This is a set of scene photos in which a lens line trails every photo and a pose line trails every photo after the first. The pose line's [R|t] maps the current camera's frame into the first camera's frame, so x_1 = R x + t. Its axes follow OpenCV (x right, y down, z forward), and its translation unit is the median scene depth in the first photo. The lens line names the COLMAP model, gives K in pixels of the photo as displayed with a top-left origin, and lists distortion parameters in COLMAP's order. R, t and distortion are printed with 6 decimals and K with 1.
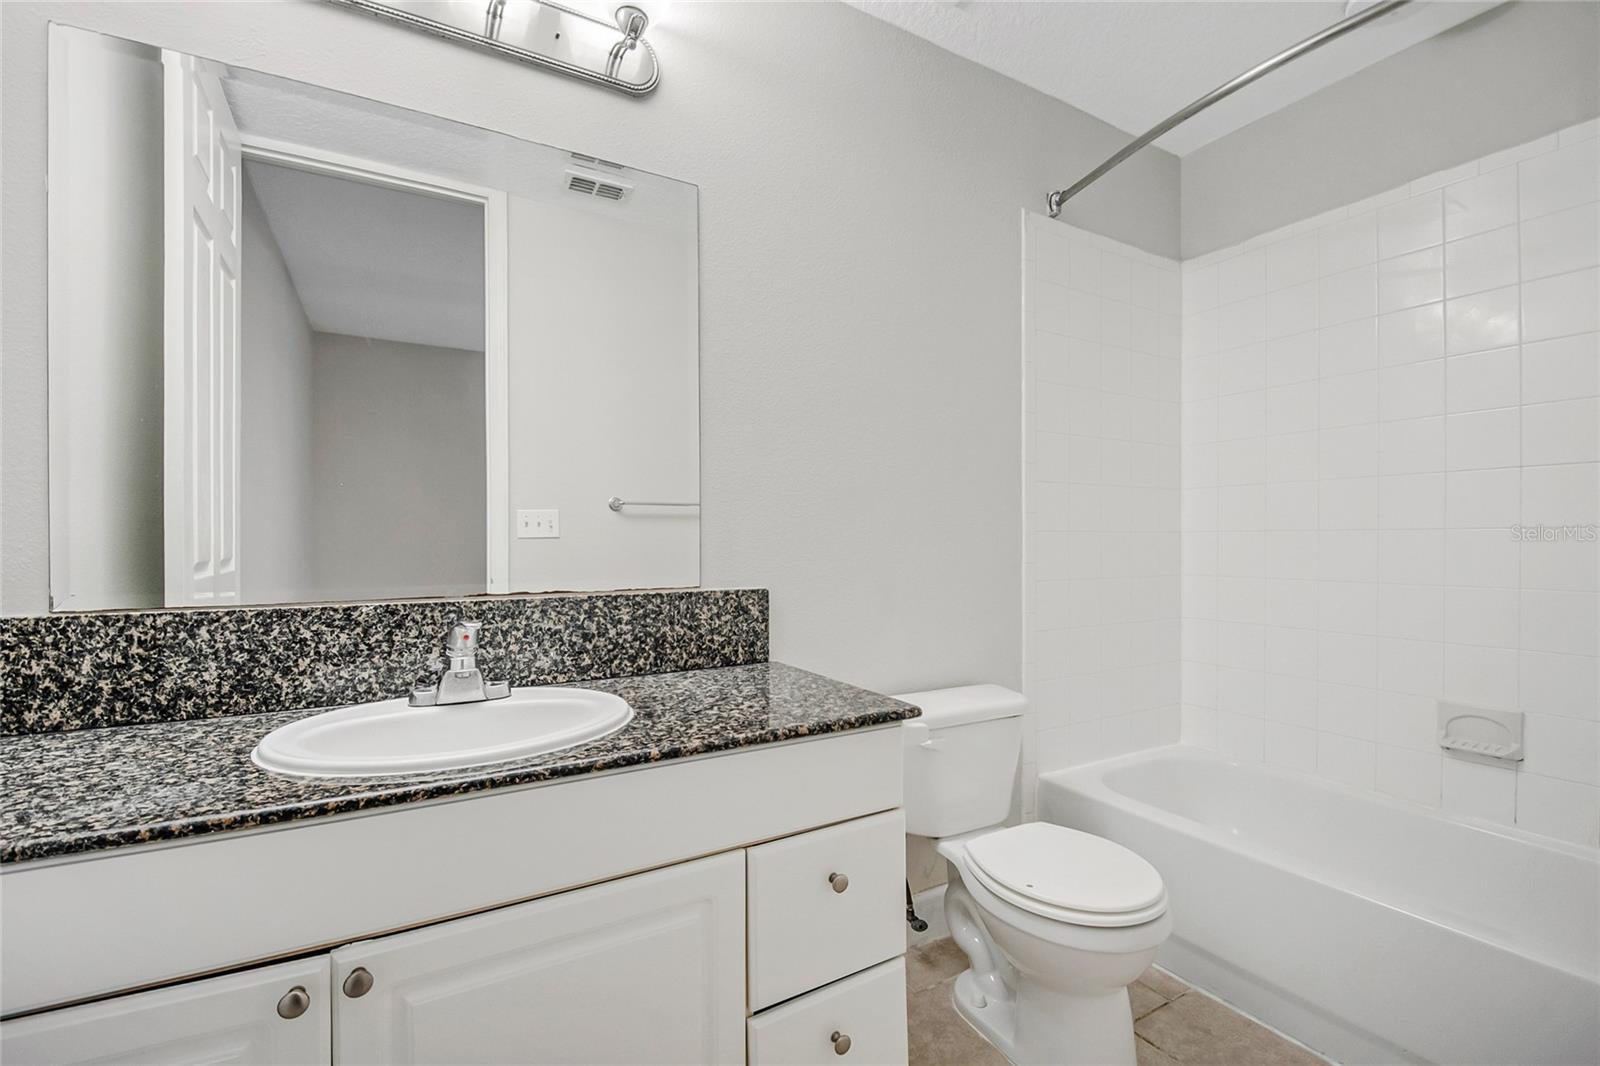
lens RADIAL K [[703.6, 0, 806.1], [0, 703.6, 544.1], [0, 0, 1]] dist [0.014023, -0.014007]
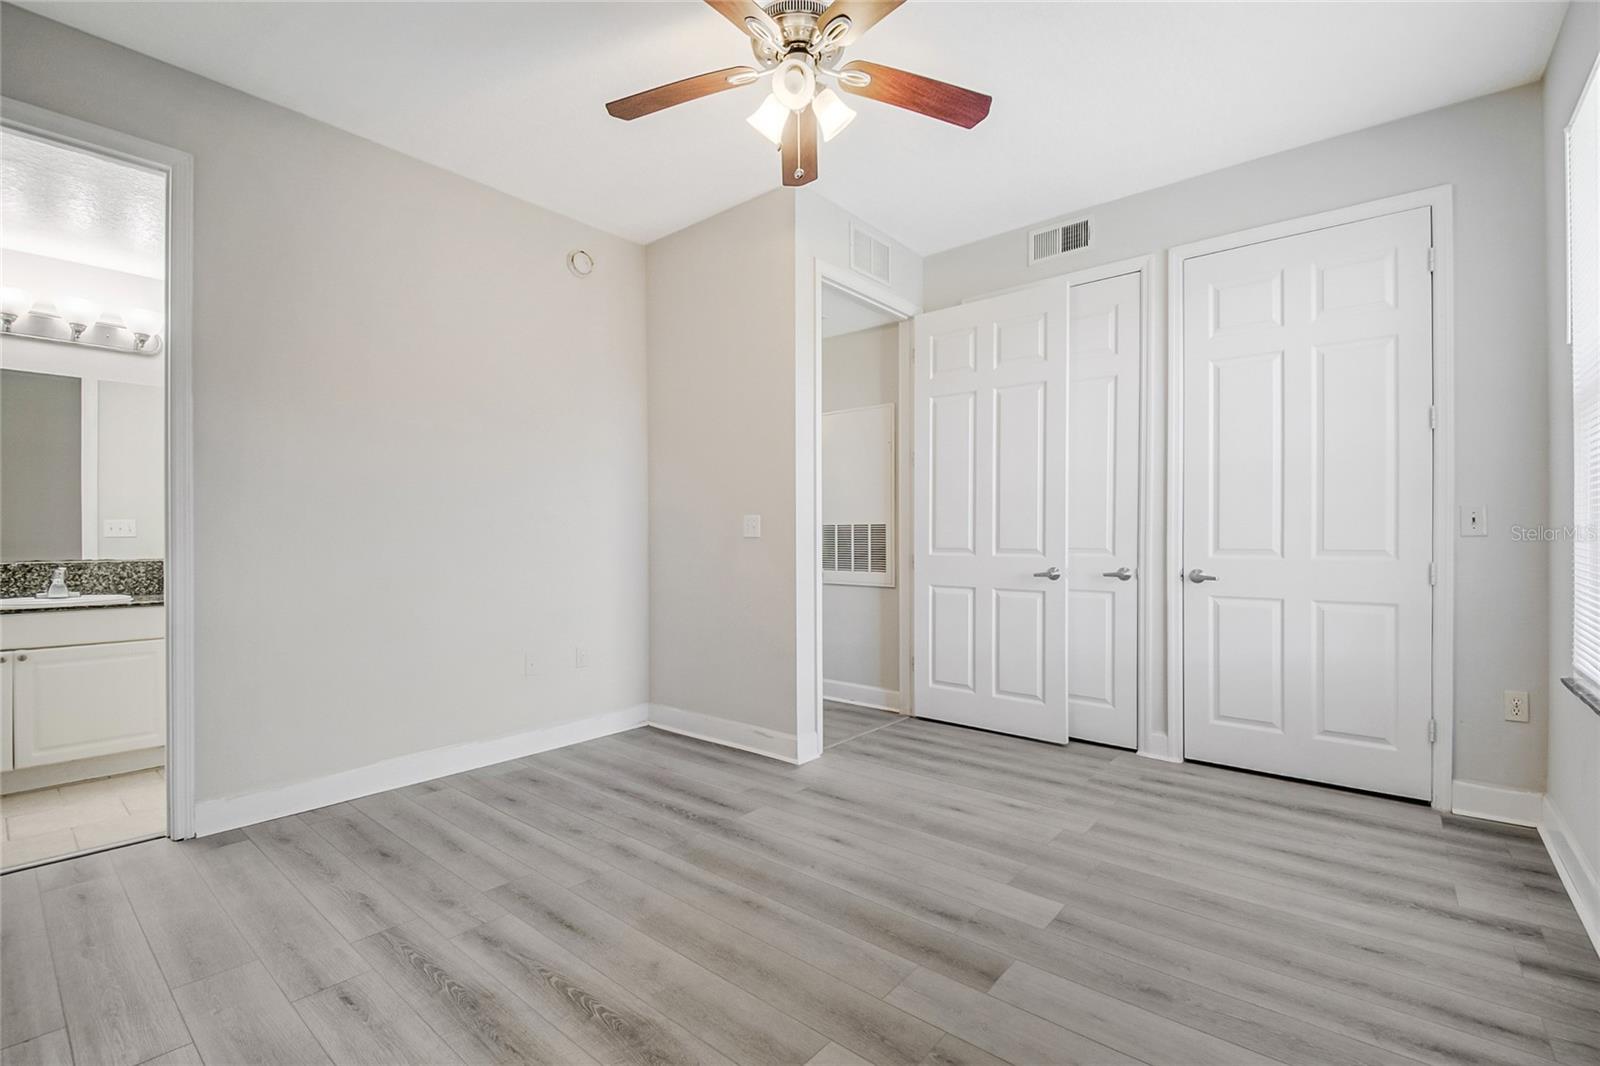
lens RADIAL K [[708.1, 0, 800.0], [0, 708.1, 539.1], [0, 0, 1]] dist [0.042259, -0.026517]
pose [[0.943825, 0.006226, 0.330388, 1.156216], [-0.004266, 0.999969, -0.006657, 0.000502], [-0.330419, 0.004873, 0.943822, -2.286808]]
